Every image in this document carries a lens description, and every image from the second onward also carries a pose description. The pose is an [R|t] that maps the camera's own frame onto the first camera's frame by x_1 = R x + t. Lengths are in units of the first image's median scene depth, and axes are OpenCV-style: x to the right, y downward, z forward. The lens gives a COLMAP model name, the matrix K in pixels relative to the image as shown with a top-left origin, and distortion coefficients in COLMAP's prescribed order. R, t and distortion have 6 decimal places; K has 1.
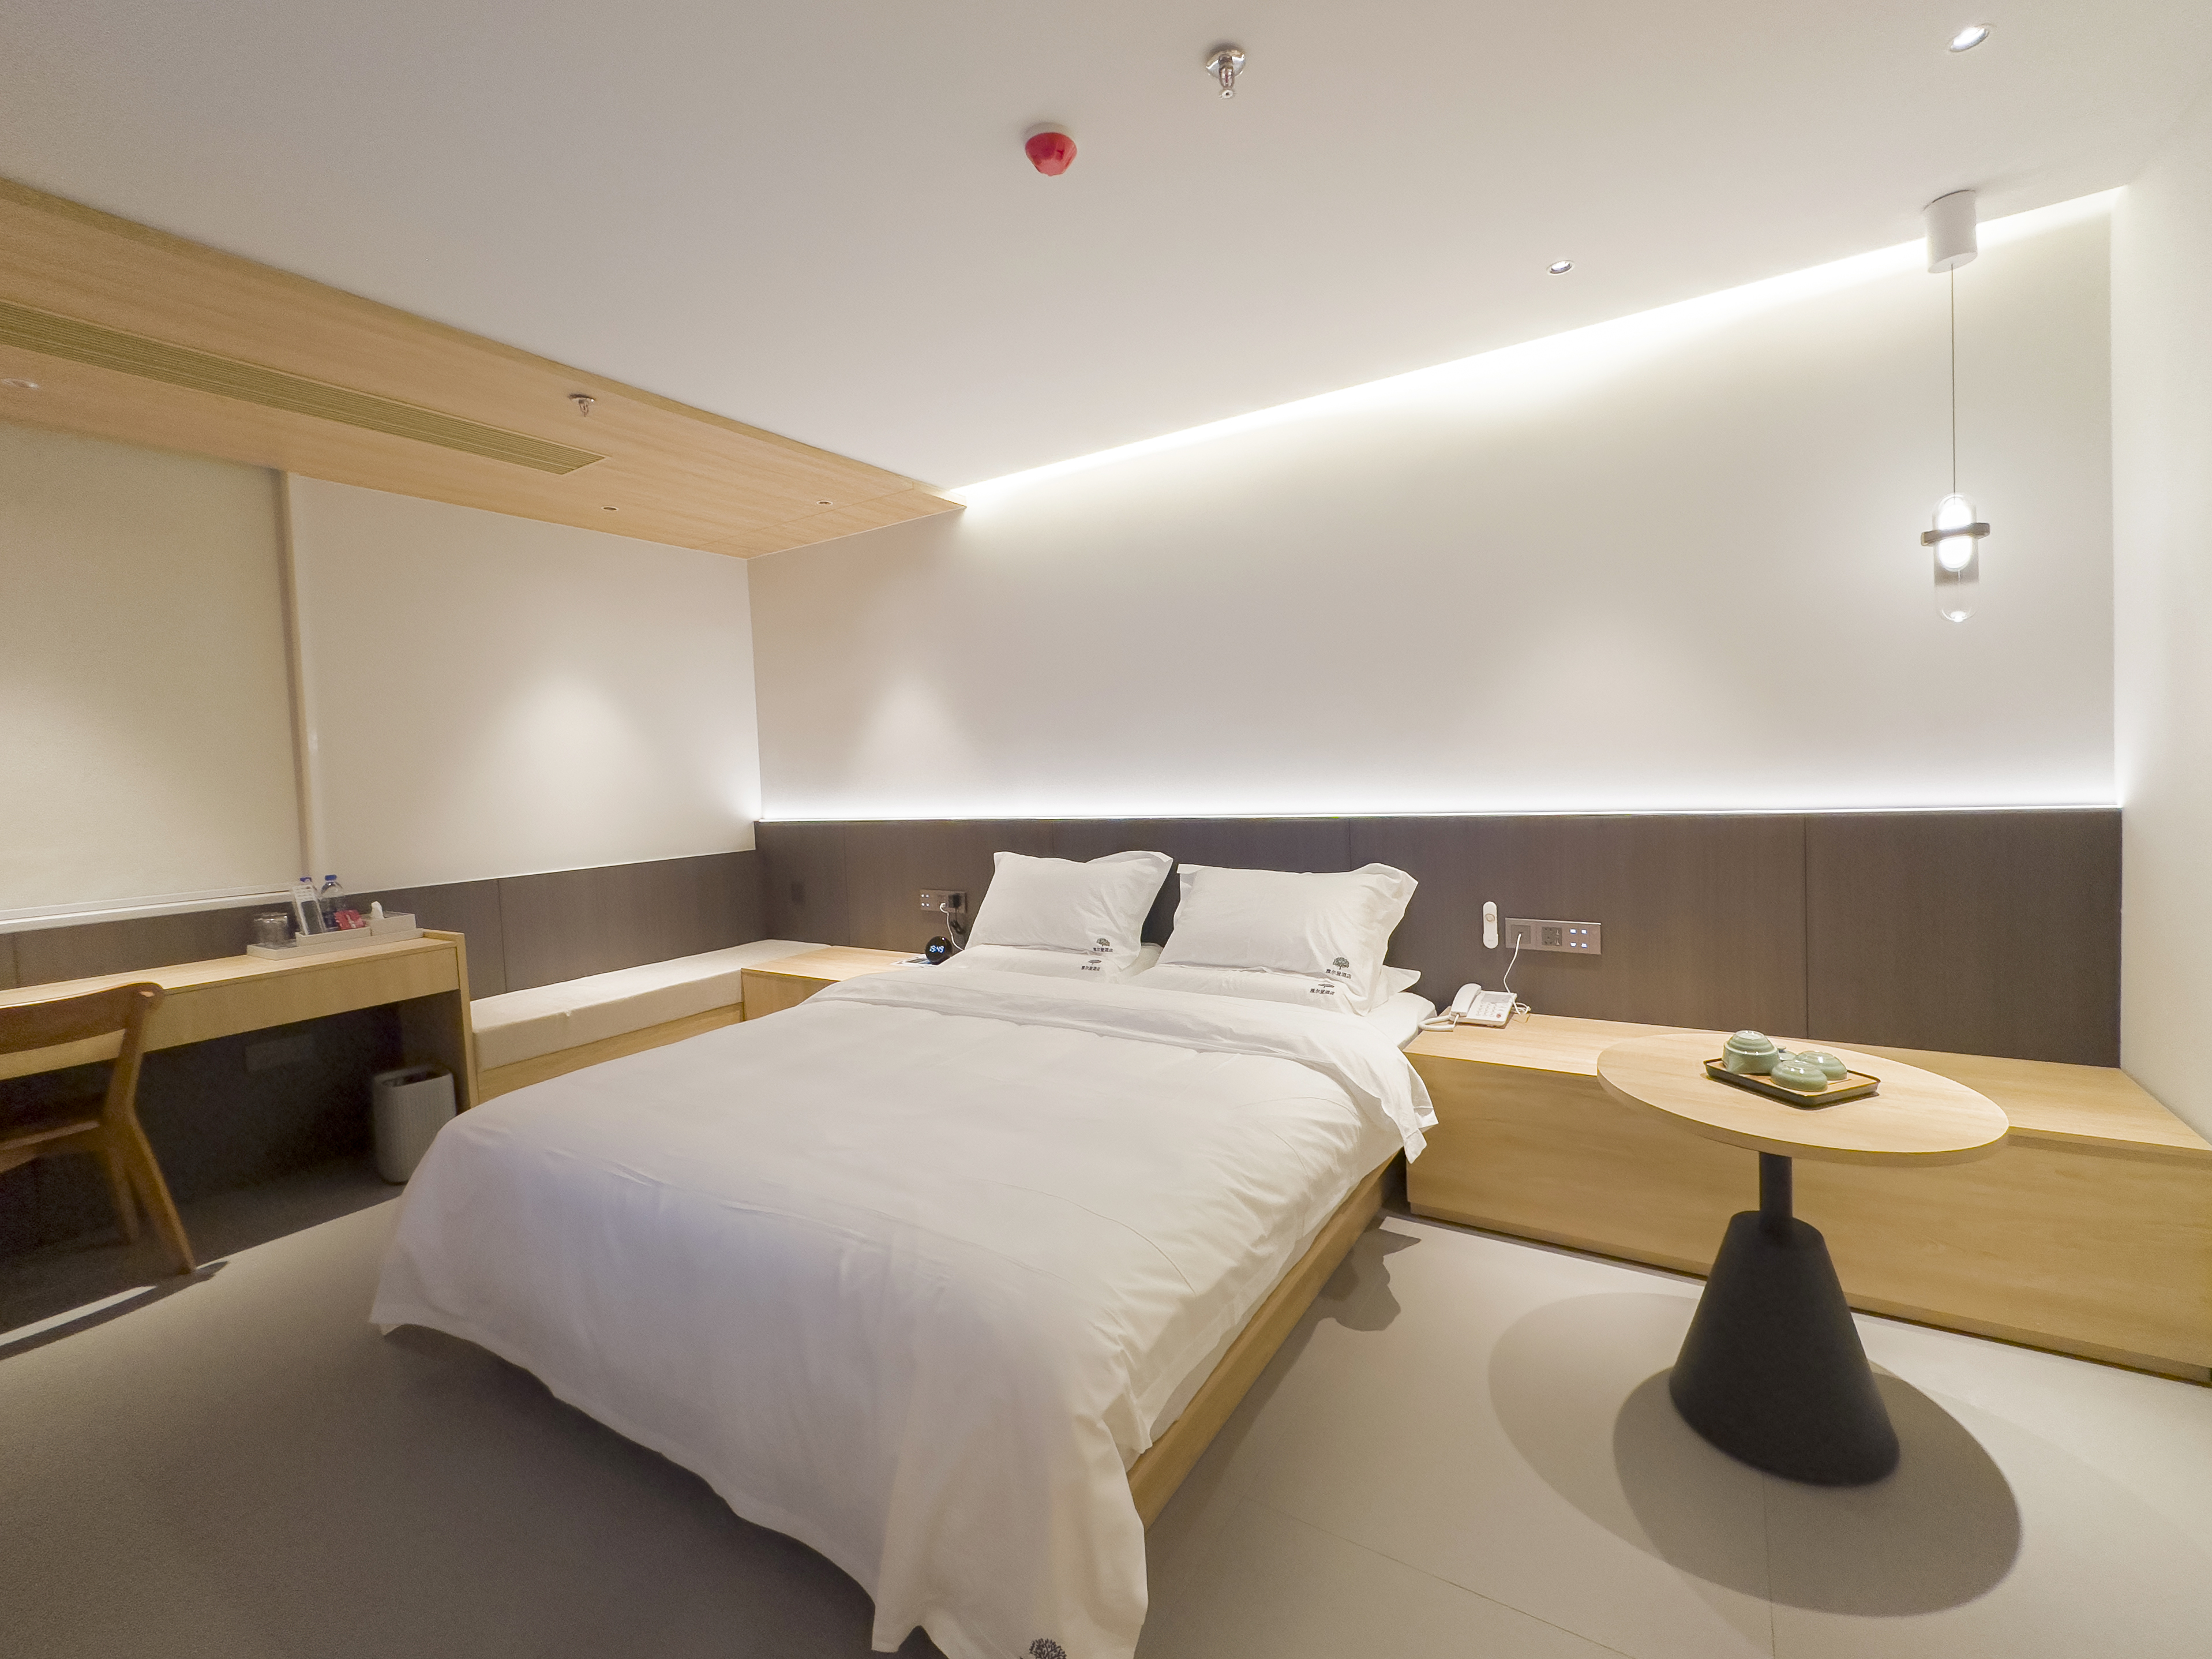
lens RADIAL K [[903.2, 0, 1129.8], [0, 903.2, 811.0], [0, 0, 1]] dist [-0.002160, 0.000232]
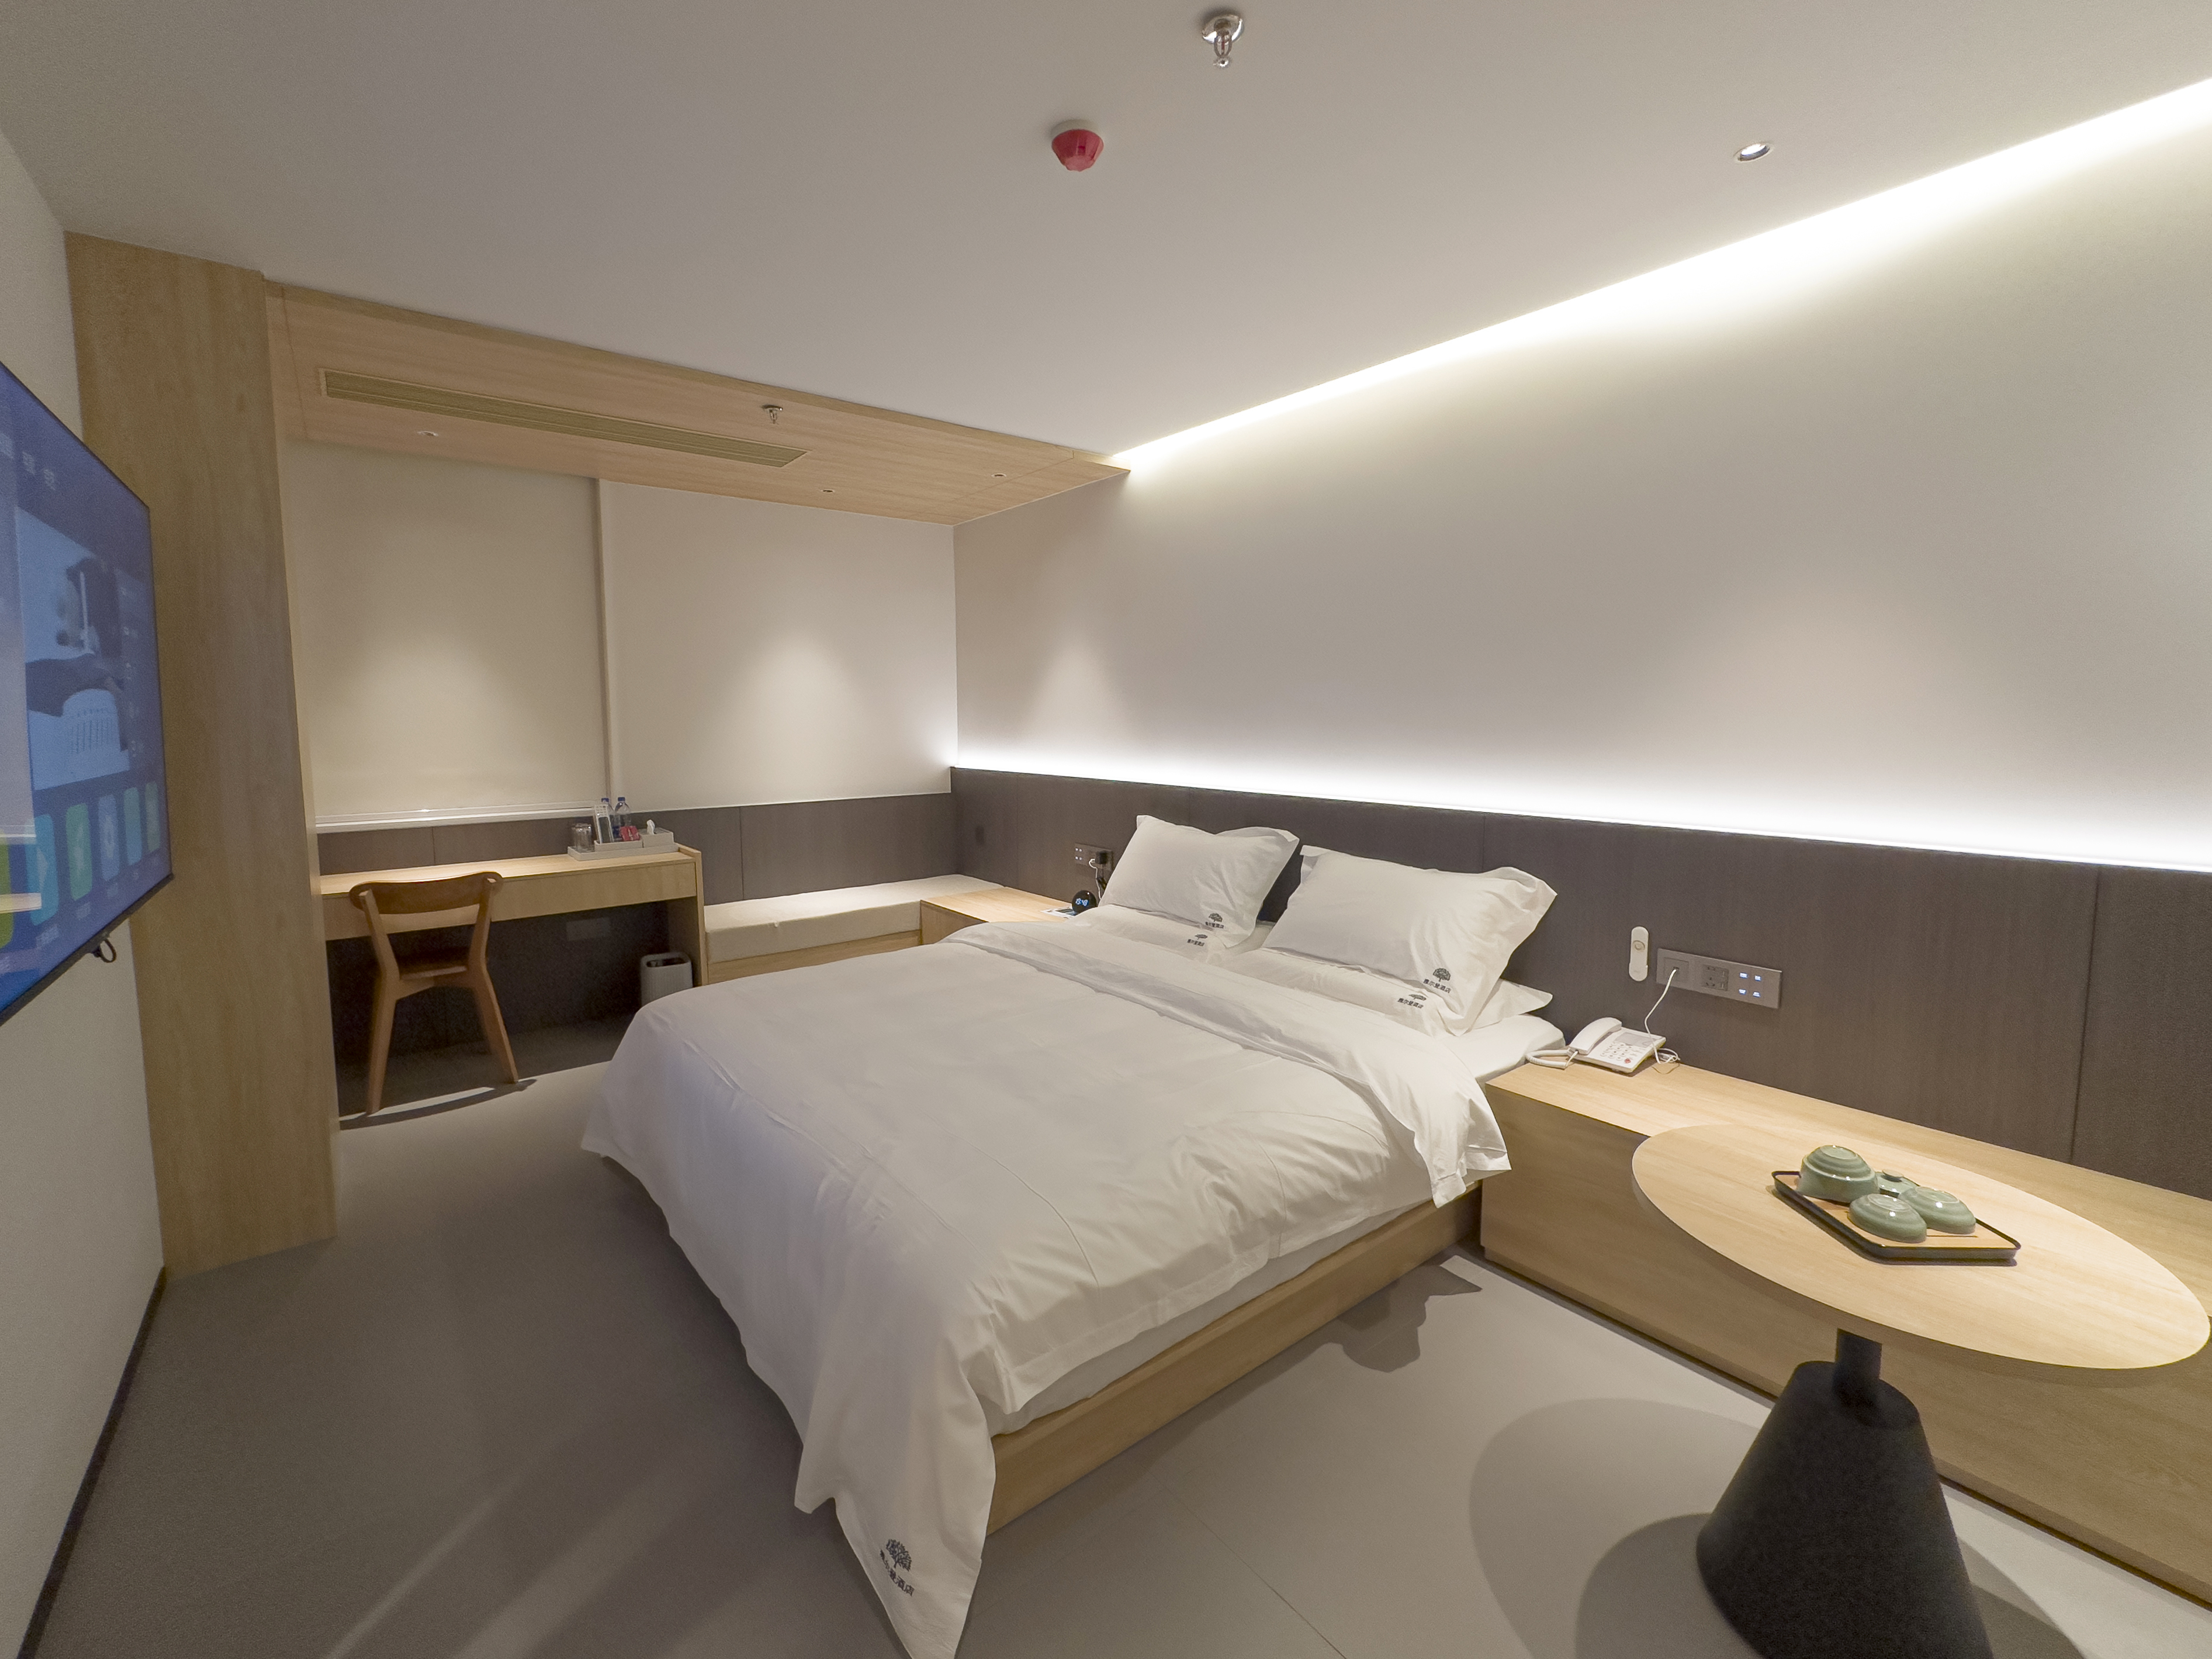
lens RADIAL K [[920.3, 0, 1085.8], [0, 920.3, 796.4], [0, 0, 1]] dist [-0.000969, 0.000242]
pose [[0.934244, 0.069696, -0.349757, 0.203586], [-0.049228, 0.996532, 0.067084, -0.054065], [0.353220, -0.045455, 0.934435, 0.010941]]
